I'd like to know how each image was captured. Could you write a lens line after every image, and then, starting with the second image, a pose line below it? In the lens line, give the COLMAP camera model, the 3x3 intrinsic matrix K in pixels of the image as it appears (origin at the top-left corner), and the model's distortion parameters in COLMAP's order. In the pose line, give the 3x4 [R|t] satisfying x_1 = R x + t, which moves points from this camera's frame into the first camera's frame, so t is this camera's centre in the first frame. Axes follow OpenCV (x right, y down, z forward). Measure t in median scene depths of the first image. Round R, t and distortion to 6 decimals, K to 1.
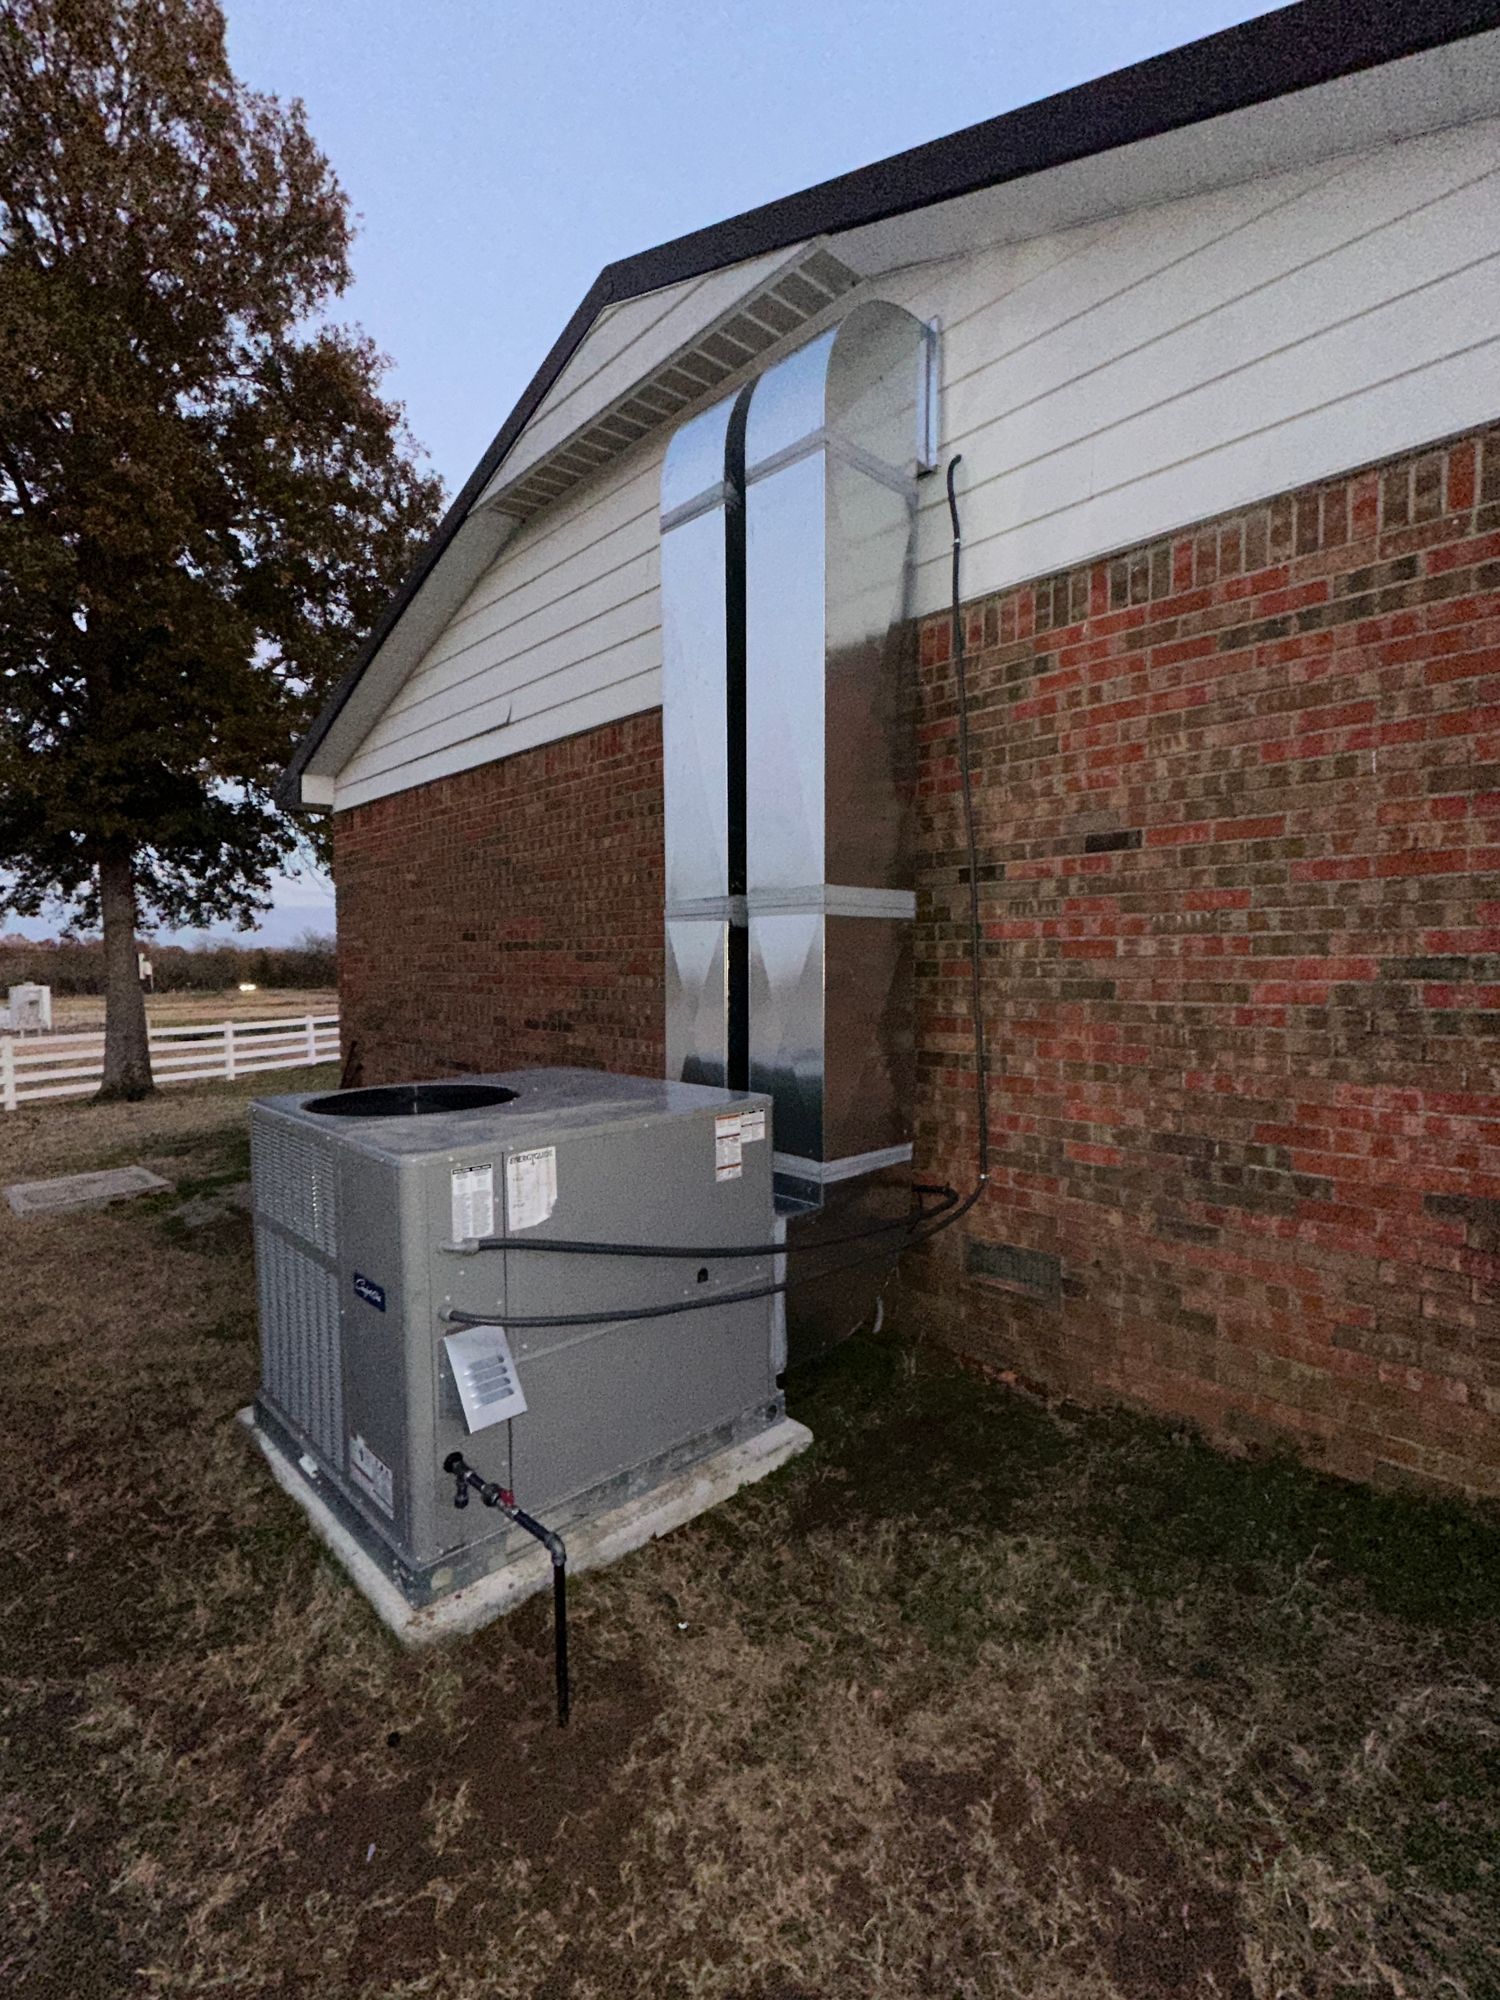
lens RADIAL K [[908.3, 0, 748.9], [0, 908.3, 1000.2], [0, 0, 1]] dist [-0.002176, 0.000673]
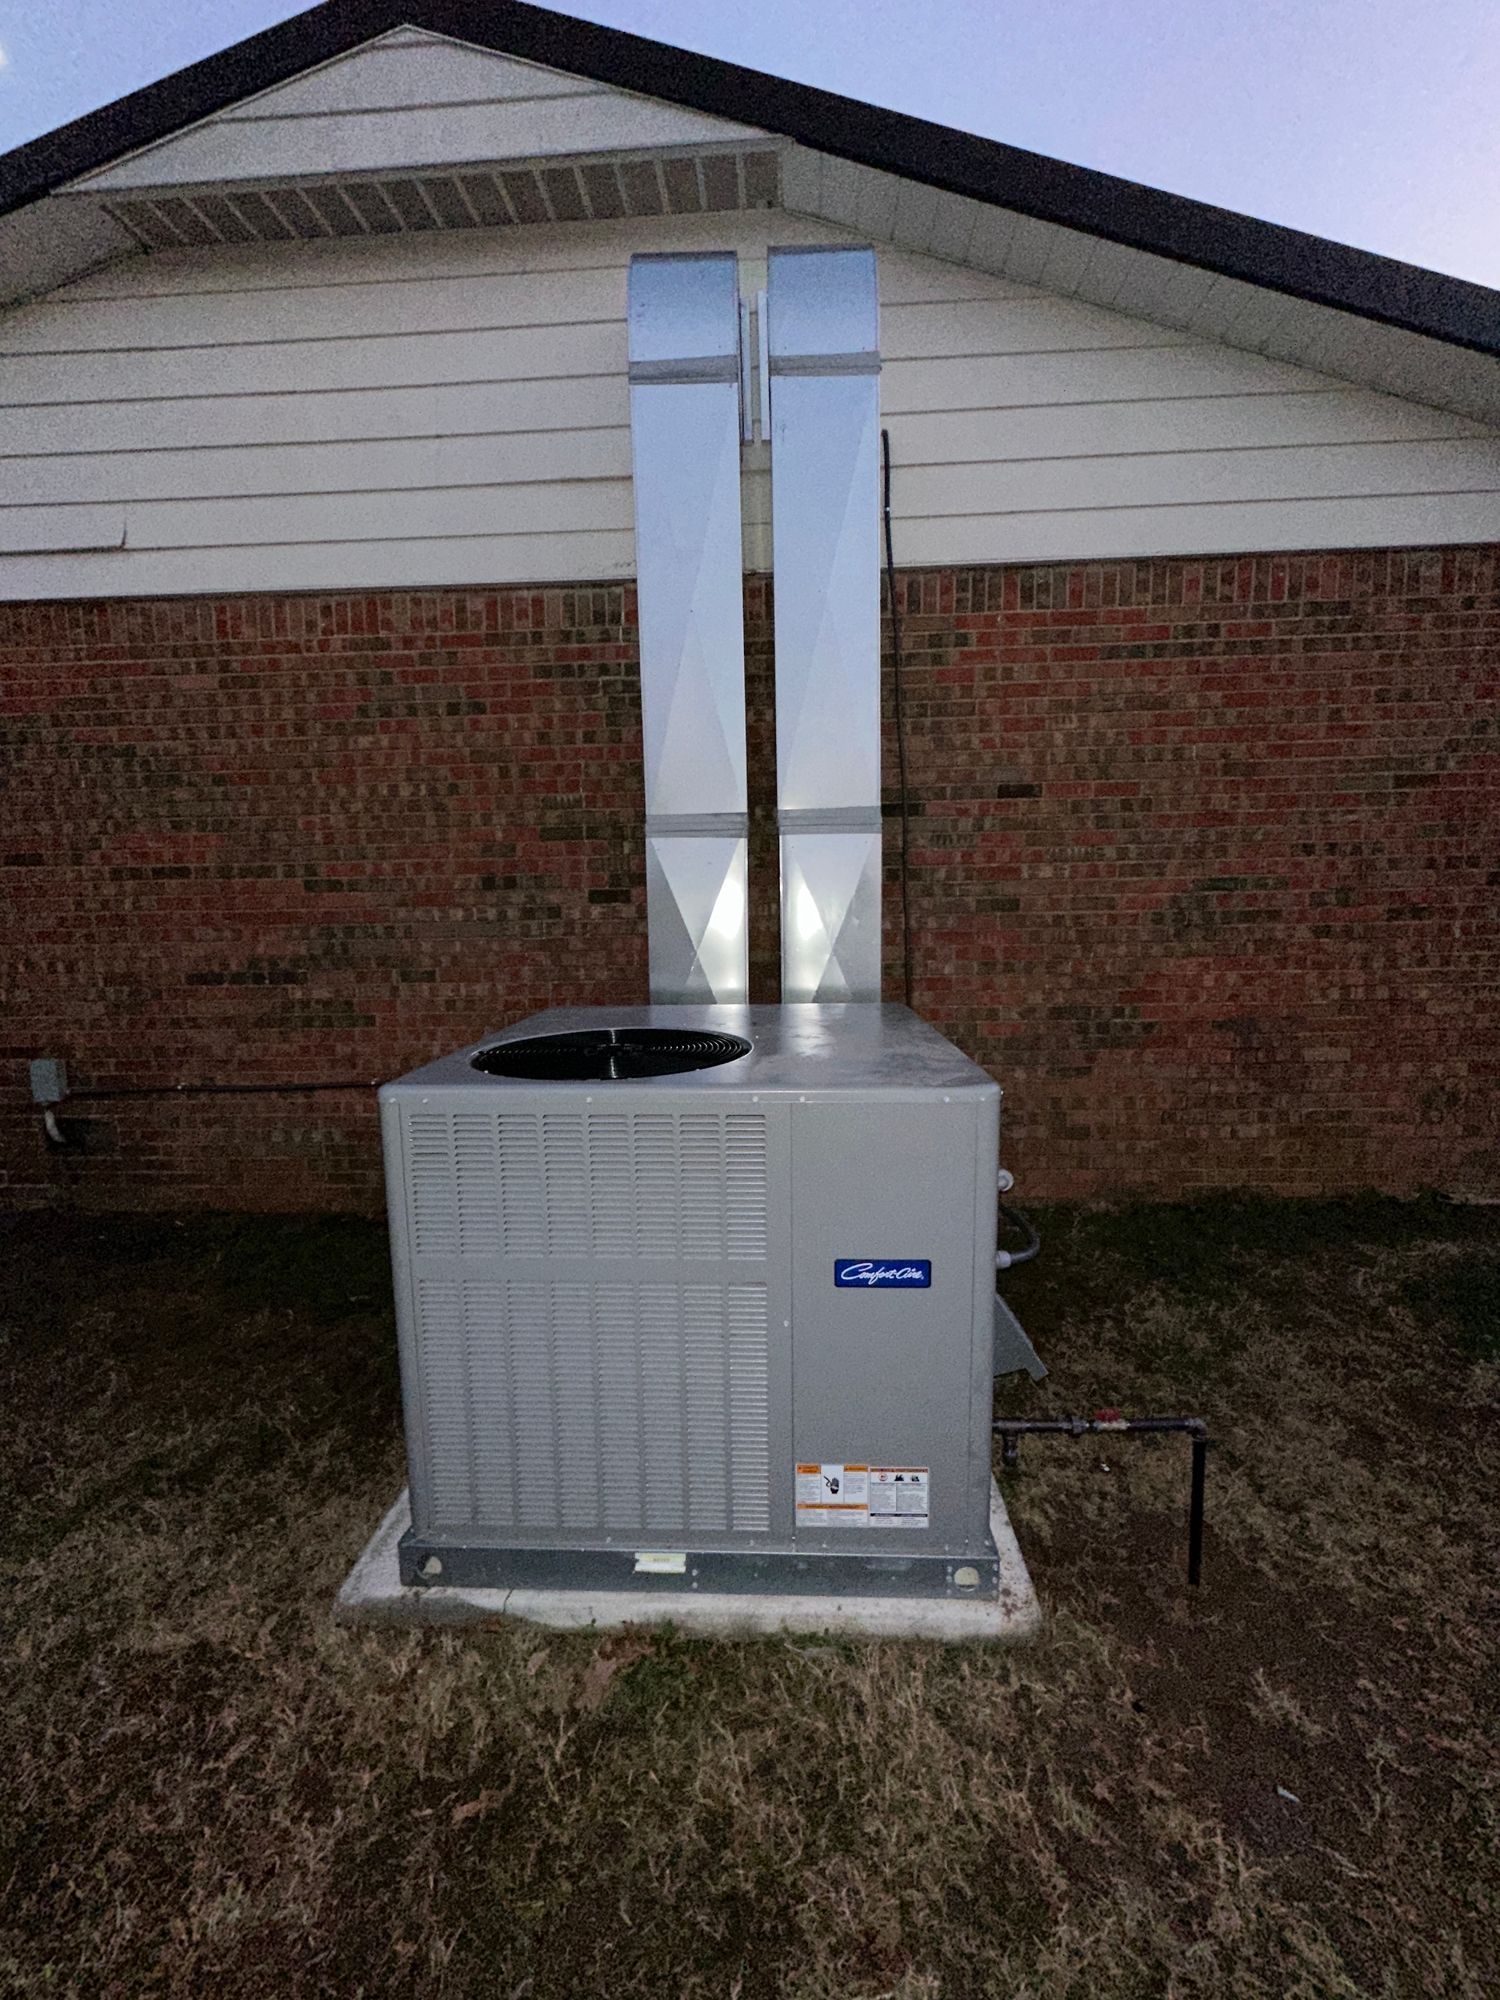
lens RADIAL K [[788.3, 0, 750.1], [0, 788.3, 998.3], [0, 0, 1]] dist [-0.002785, -0.000012]
pose [[0.724125, -0.086267, 0.684252, -0.728290], [0.041260, 0.995788, 0.081880, 0.016022], [-0.688433, -0.031058, 0.724634, 0.455355]]
